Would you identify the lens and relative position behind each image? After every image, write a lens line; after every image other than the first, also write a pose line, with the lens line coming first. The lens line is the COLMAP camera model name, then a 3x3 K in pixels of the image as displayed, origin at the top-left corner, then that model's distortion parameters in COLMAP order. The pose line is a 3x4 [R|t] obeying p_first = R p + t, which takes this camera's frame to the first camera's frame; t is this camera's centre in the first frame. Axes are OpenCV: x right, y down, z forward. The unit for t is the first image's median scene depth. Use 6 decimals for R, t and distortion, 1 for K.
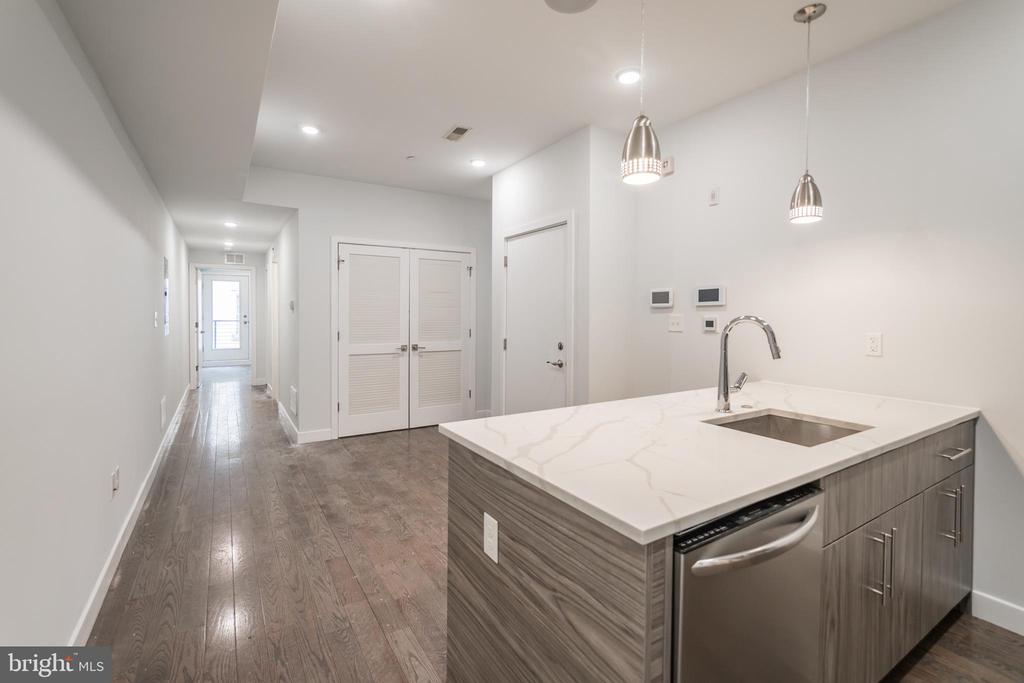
lens RADIAL K [[459.0, 0, 516.3], [0, 459.0, 314.6], [0, 0, 1]] dist [-0.001947, 0.000095]
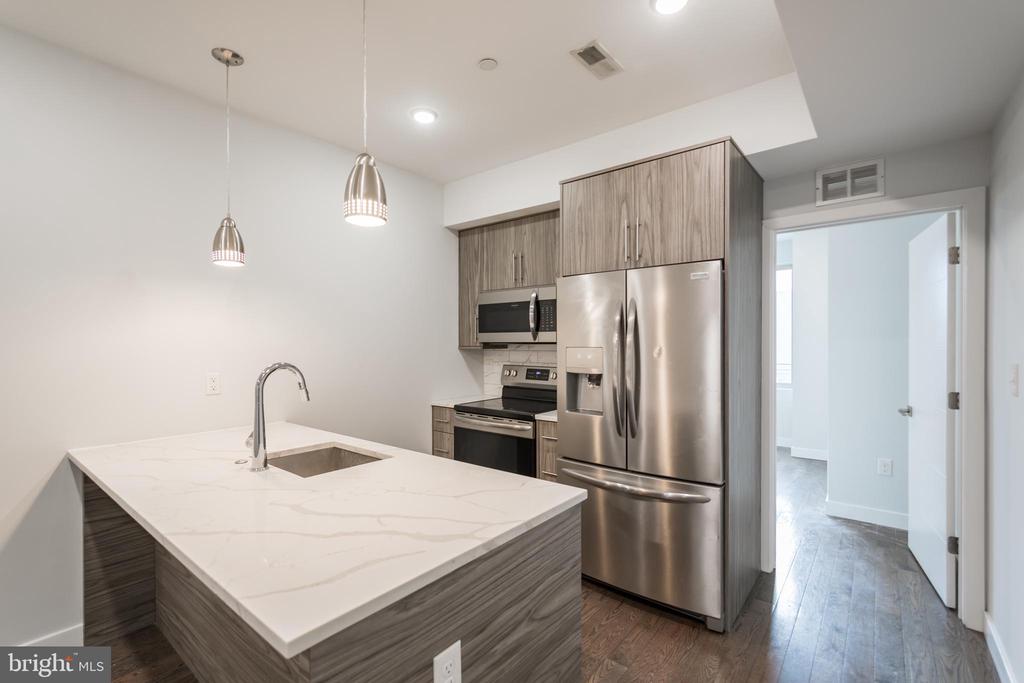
lens RADIAL K [[466.8, 0, 512.0], [0, 466.8, 341.5], [0, 0, 1]] dist [-0.003121, -0.000200]
pose [[-0.327766, -0.001724, 0.944757, -0.861247], [0.005640, 0.999977, 0.003781, -0.062365], [-0.944742, 0.006568, -0.327749, 1.232945]]
